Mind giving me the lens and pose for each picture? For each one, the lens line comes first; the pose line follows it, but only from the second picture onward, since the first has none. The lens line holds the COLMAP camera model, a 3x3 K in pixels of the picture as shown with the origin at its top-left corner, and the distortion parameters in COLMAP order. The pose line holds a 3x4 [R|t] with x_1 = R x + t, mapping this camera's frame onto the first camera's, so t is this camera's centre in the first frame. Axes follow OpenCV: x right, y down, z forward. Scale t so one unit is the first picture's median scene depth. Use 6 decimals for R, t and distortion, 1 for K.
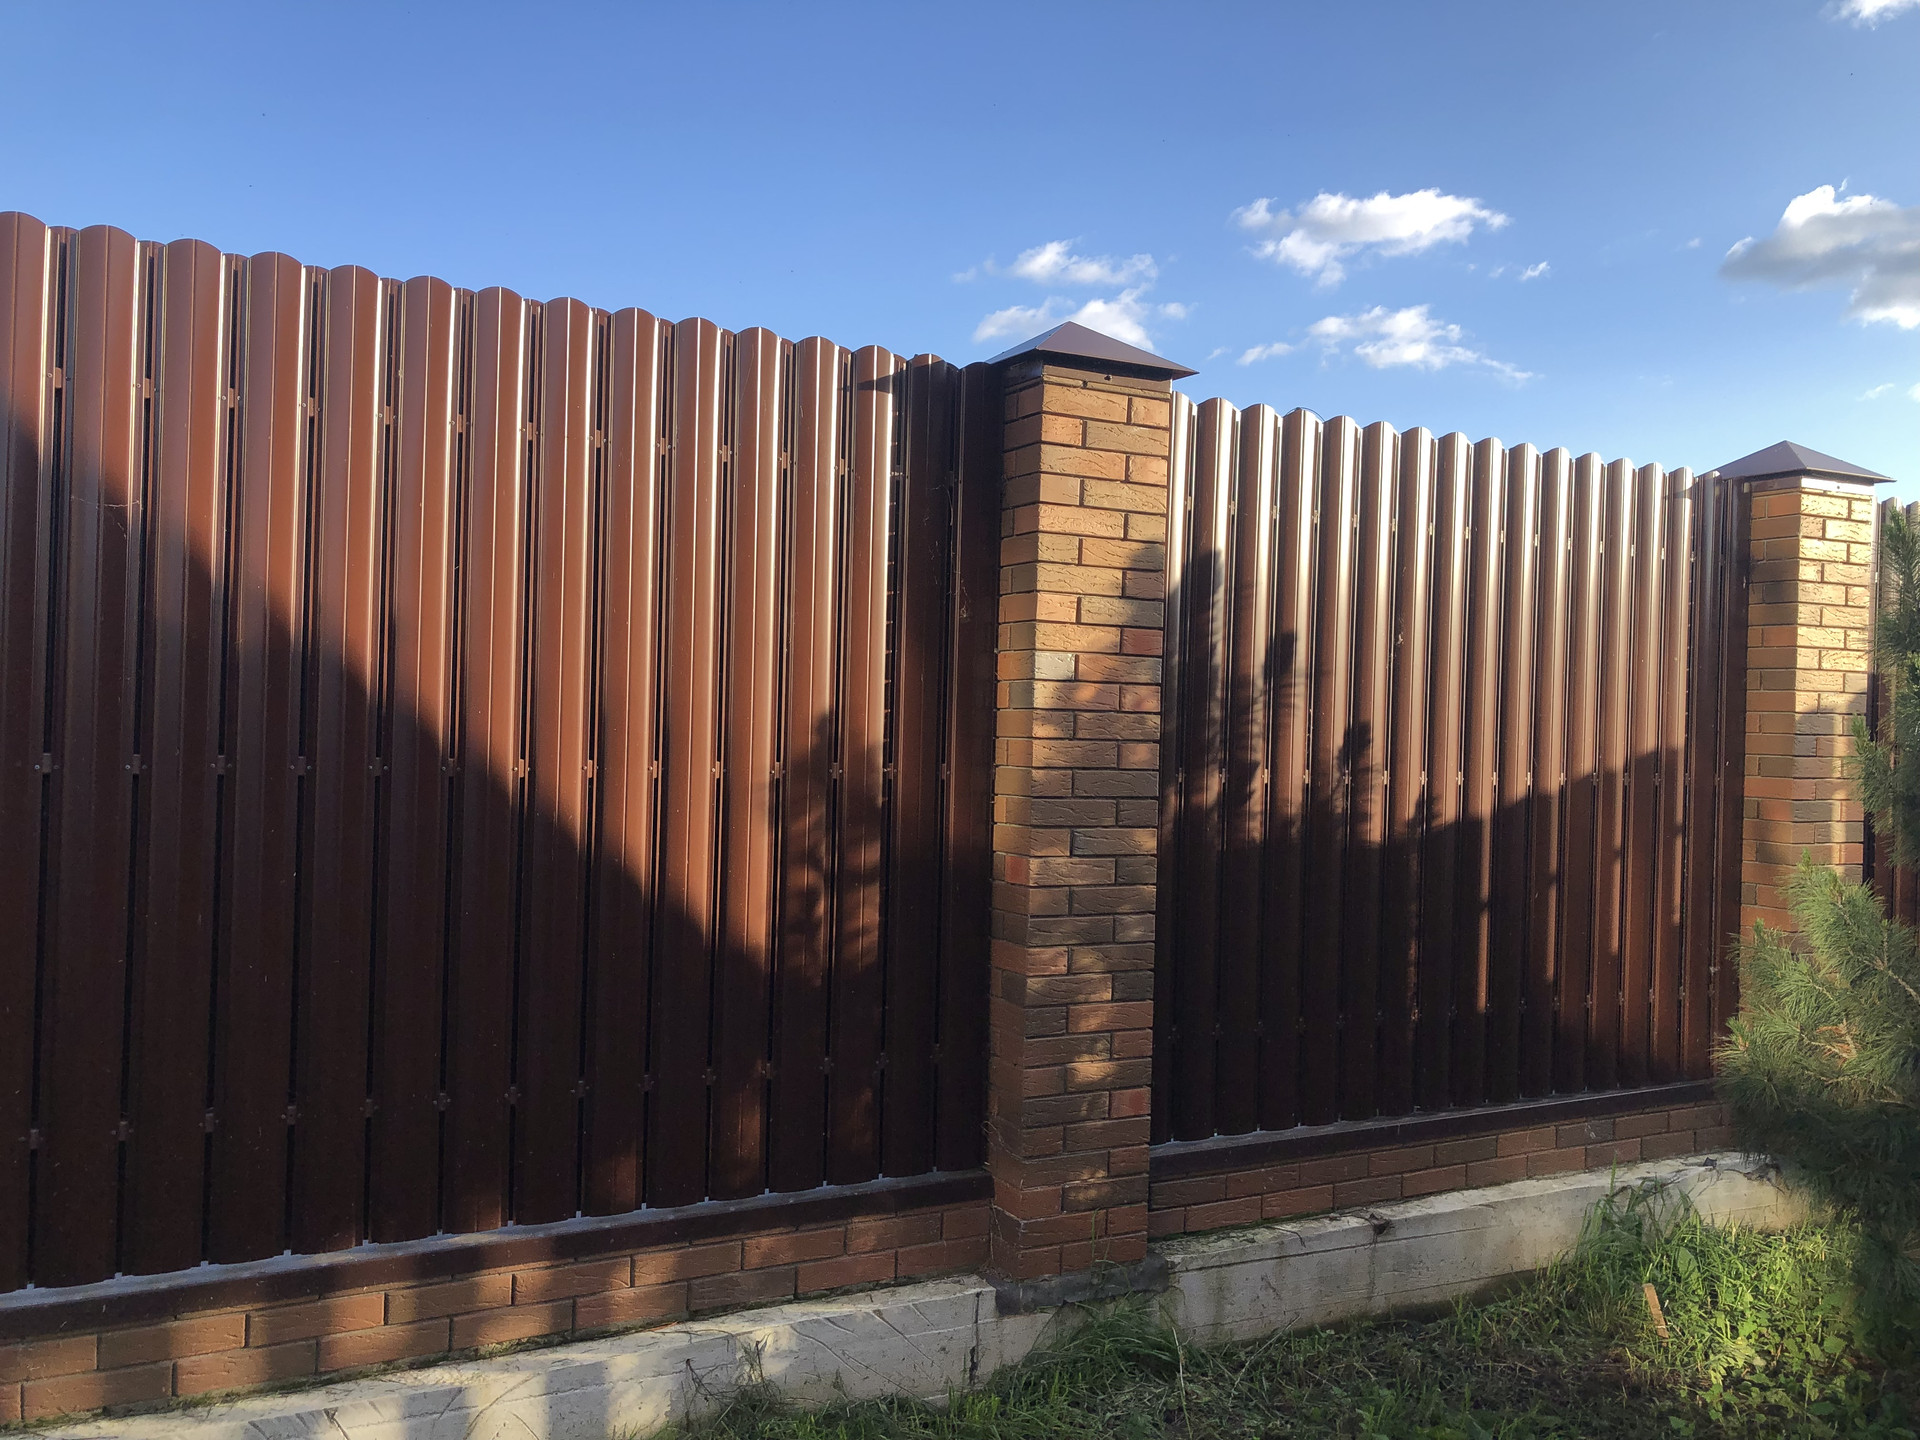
lens RADIAL K [[1574.0, 0, 960.0], [0, 1574.0, 720.0], [0, 0, 1]] dist [0.002864, -0.011067]
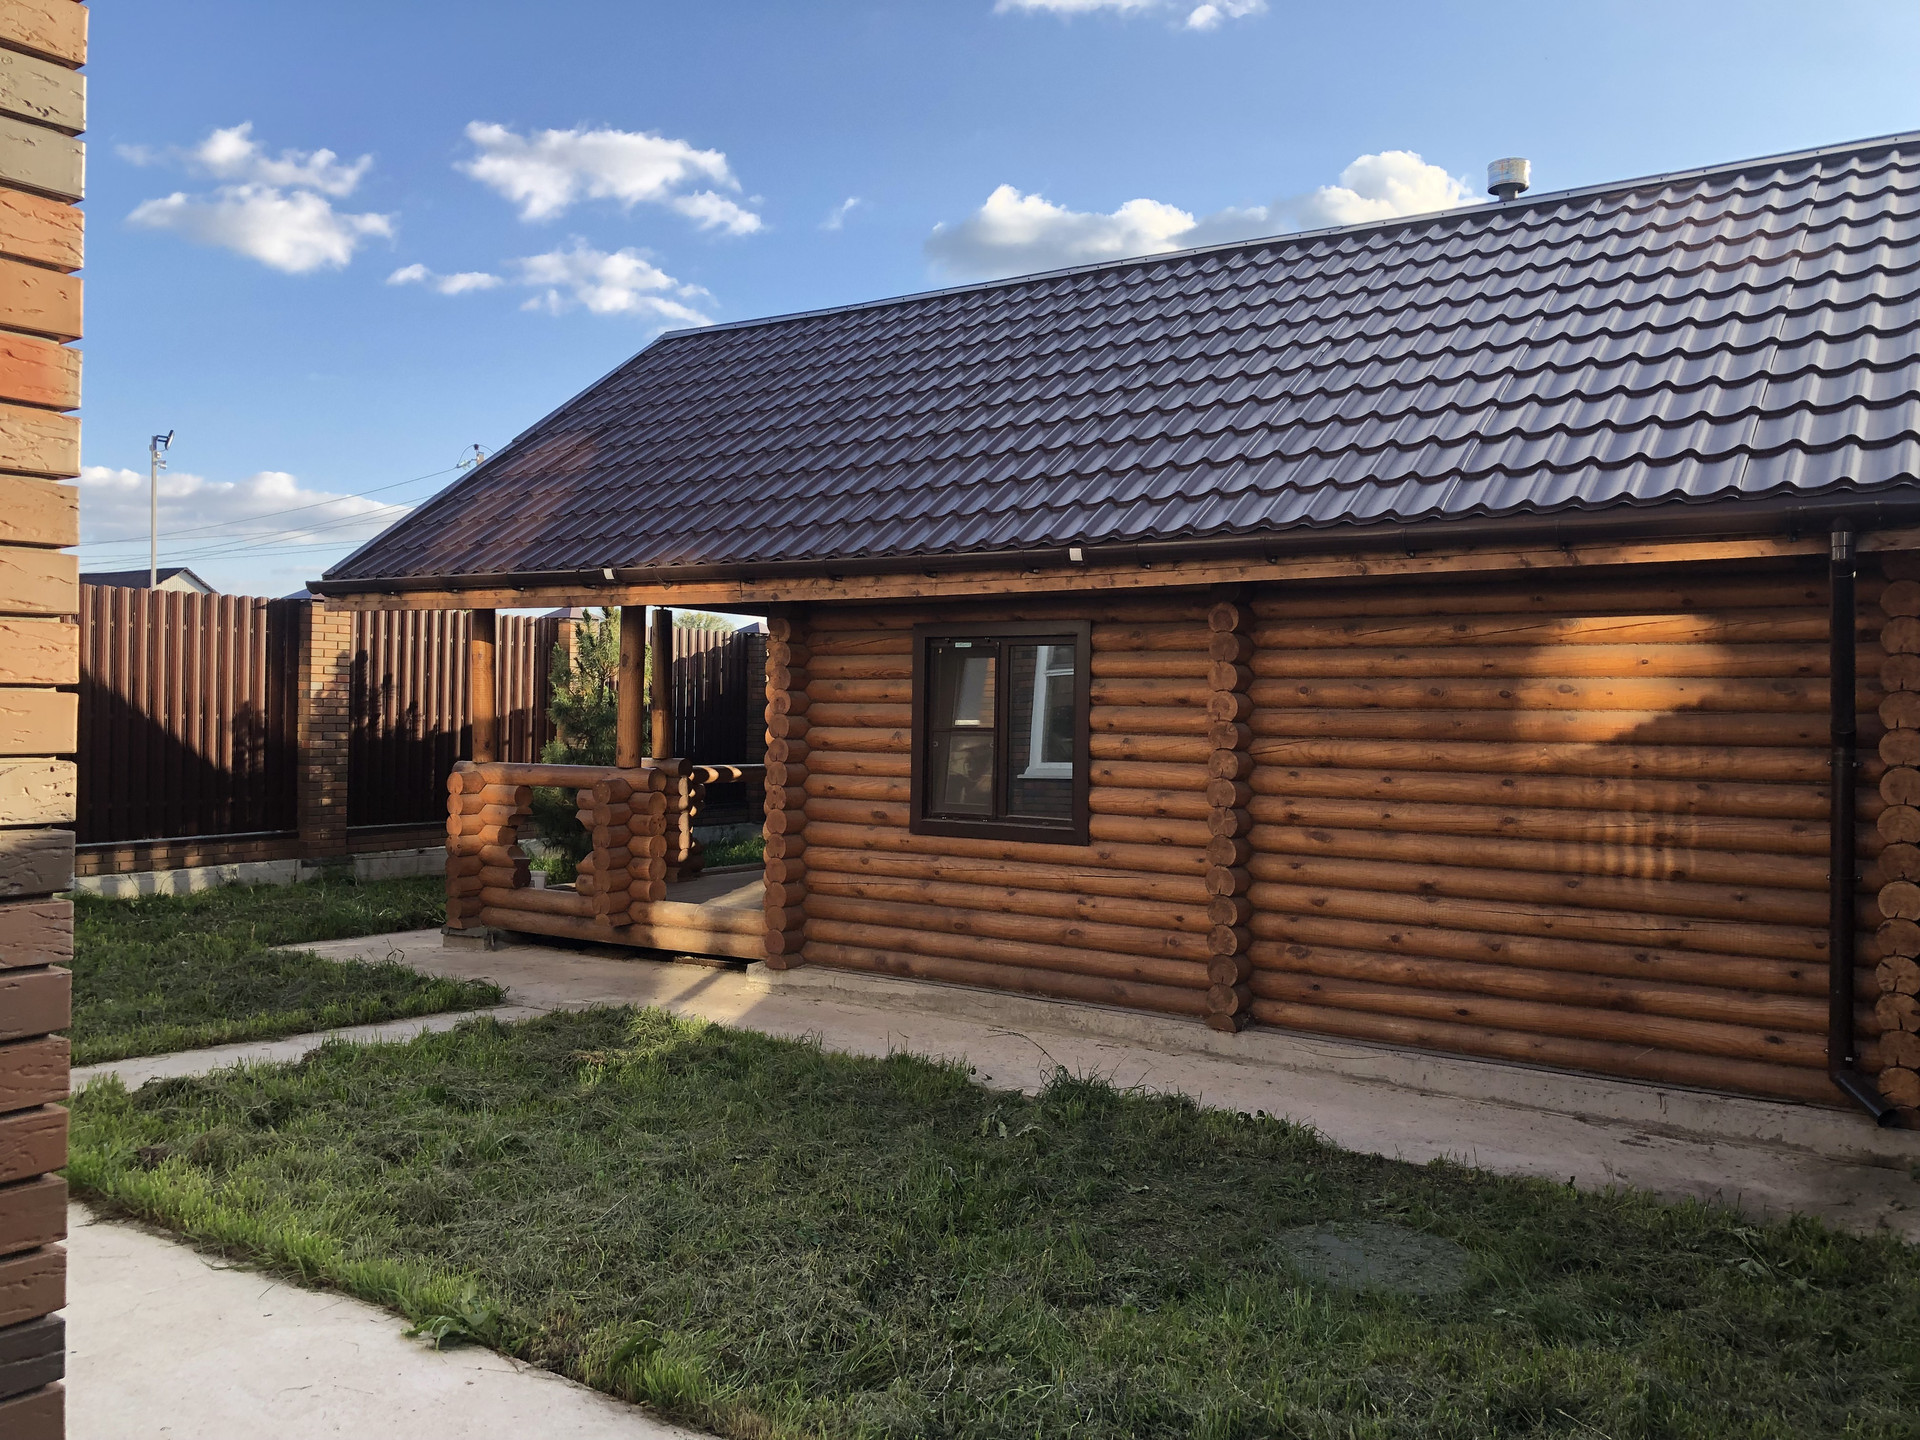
lens RADIAL K [[1574.0, 0, 960.0], [0, 1574.0, 720.0], [0, 0, 1]] dist [0.002864, -0.011067]
pose [[0.883307, -0.011869, 0.468644, -0.309886], [-0.005735, 0.999331, 0.036118, -0.092509], [-0.468759, -0.034591, 0.882648, -2.700025]]
